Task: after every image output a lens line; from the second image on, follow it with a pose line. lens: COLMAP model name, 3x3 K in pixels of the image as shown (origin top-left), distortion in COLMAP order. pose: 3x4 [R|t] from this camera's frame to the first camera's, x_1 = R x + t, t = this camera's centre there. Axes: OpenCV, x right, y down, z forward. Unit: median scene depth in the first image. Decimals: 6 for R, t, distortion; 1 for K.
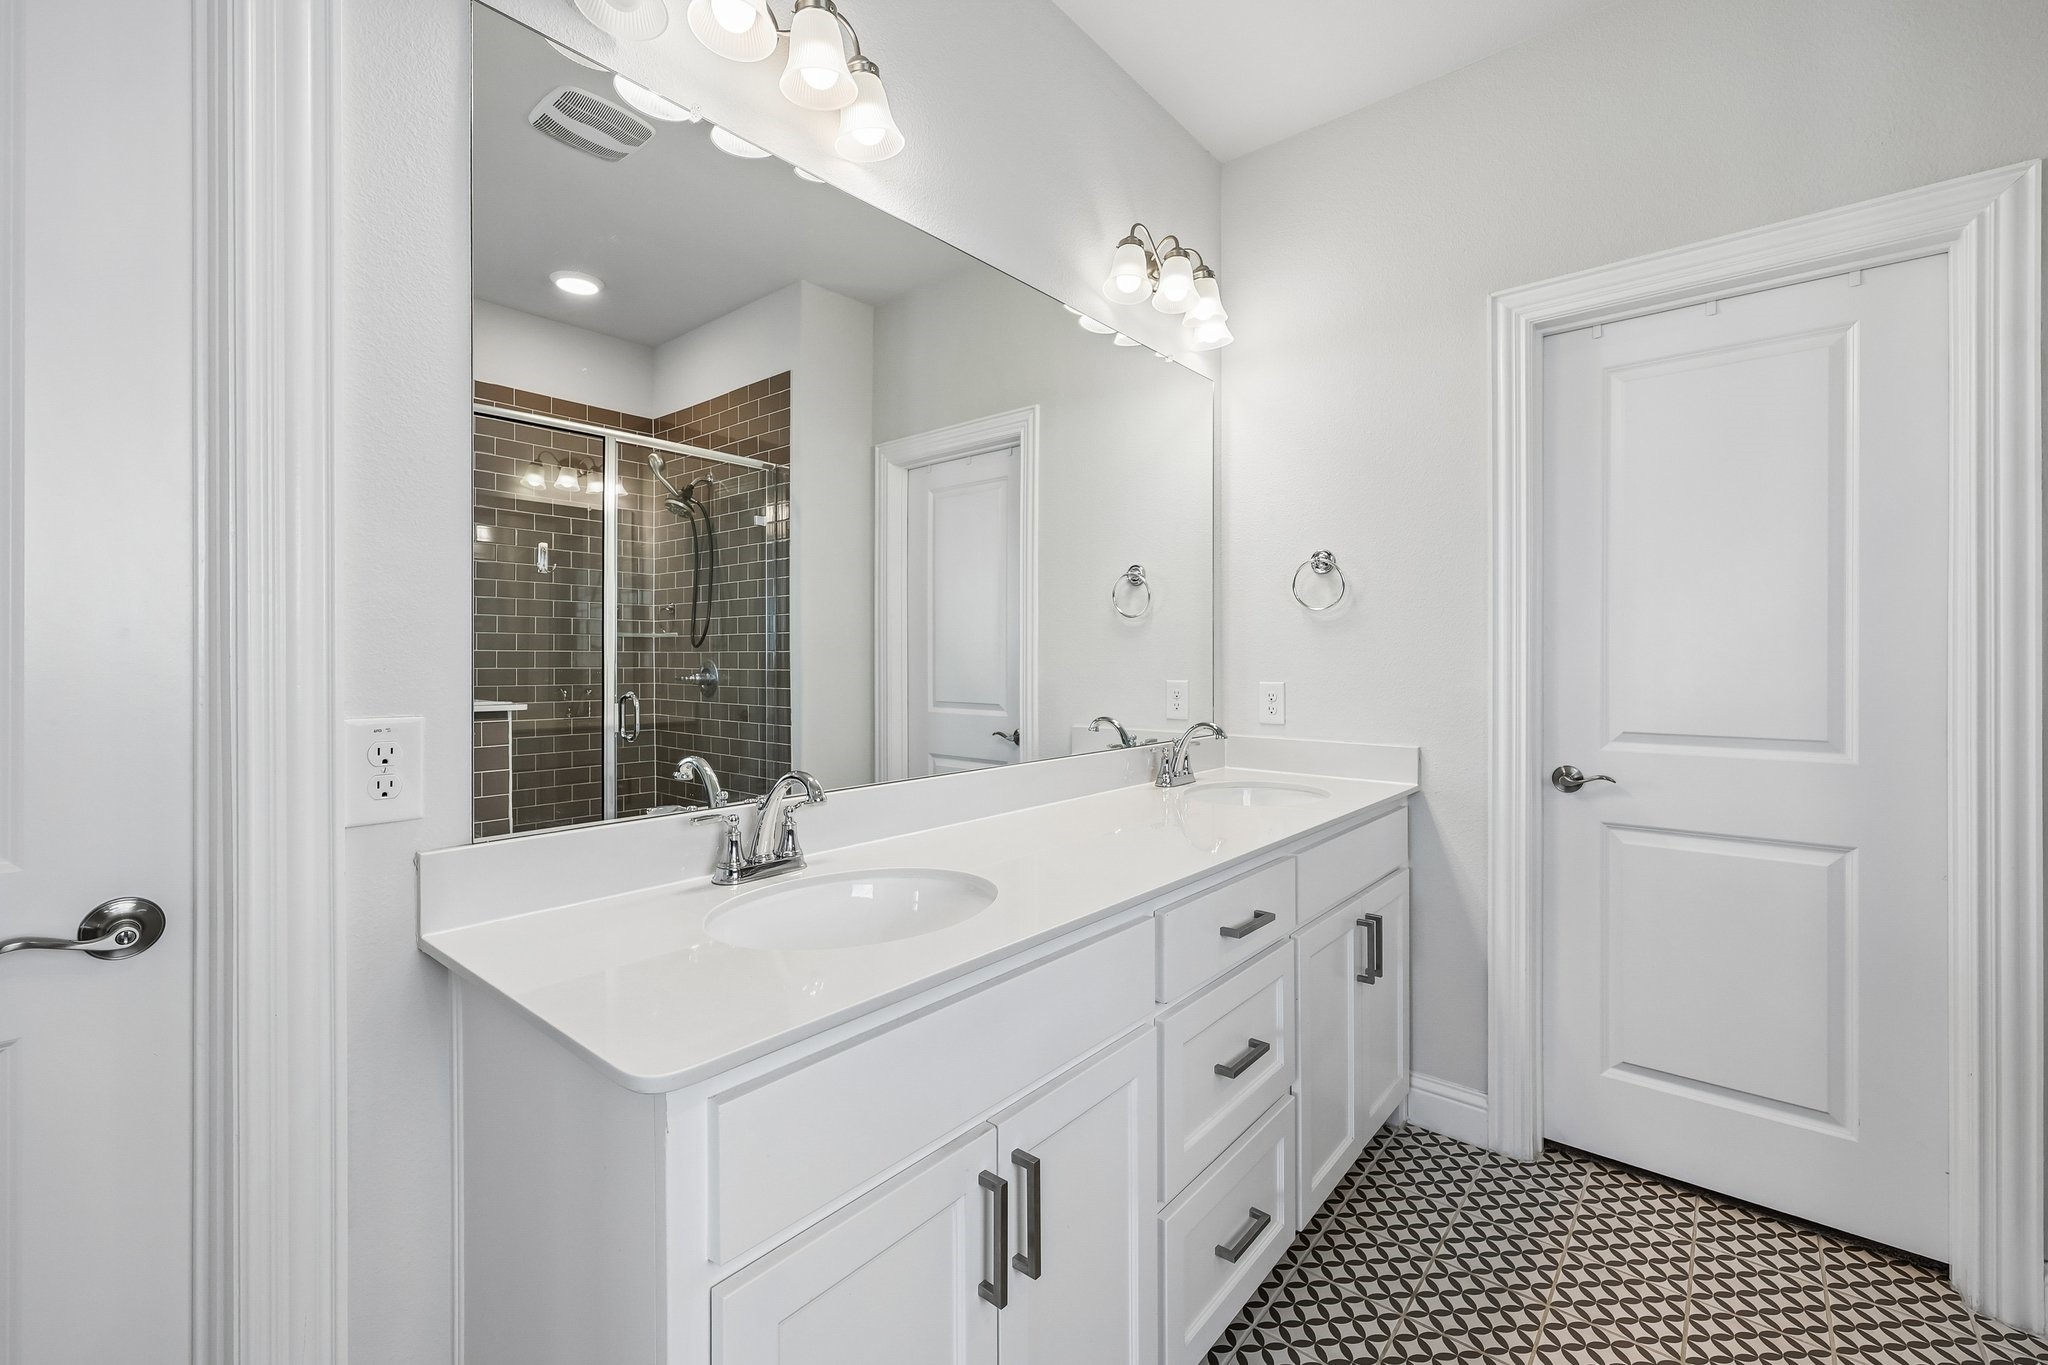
lens RADIAL K [[851.4, 0, 1021.3], [0, 851.4, 662.8], [0, 0, 1]] dist [-0.000368, -0.000240]
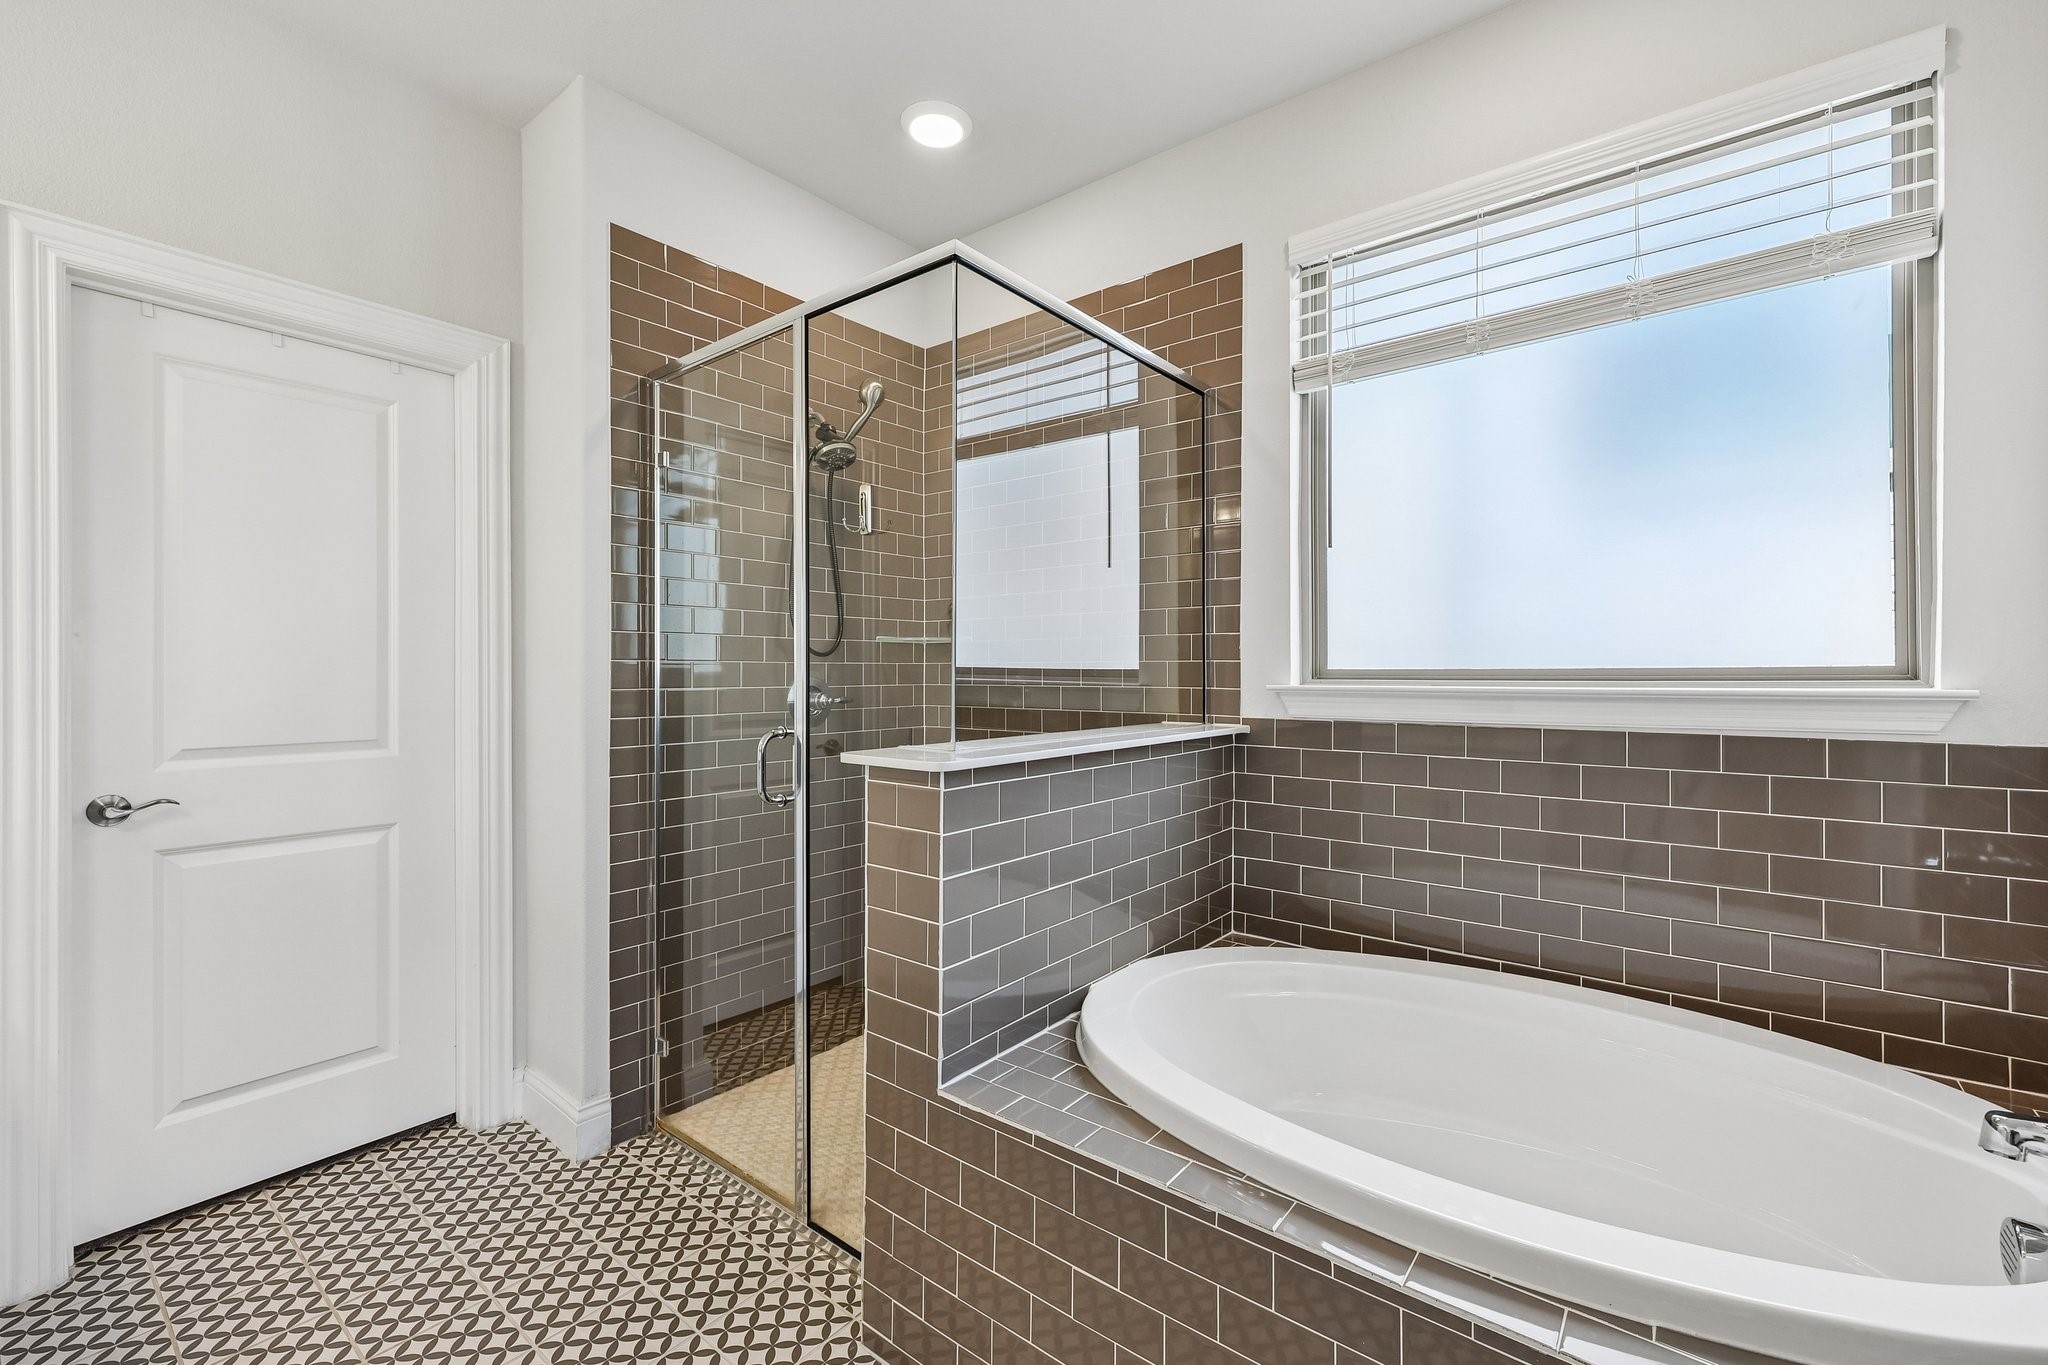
lens RADIAL K [[851.4, 0, 1022.0], [0, 851.4, 675.9], [0, 0, 1]] dist [-0.000368, -0.000240]
pose [[-0.022860, -0.006020, 0.999721, -0.262456], [0.002952, 0.999977, 0.006089, -0.003304], [-0.999734, 0.003090, -0.022842, 0.098767]]
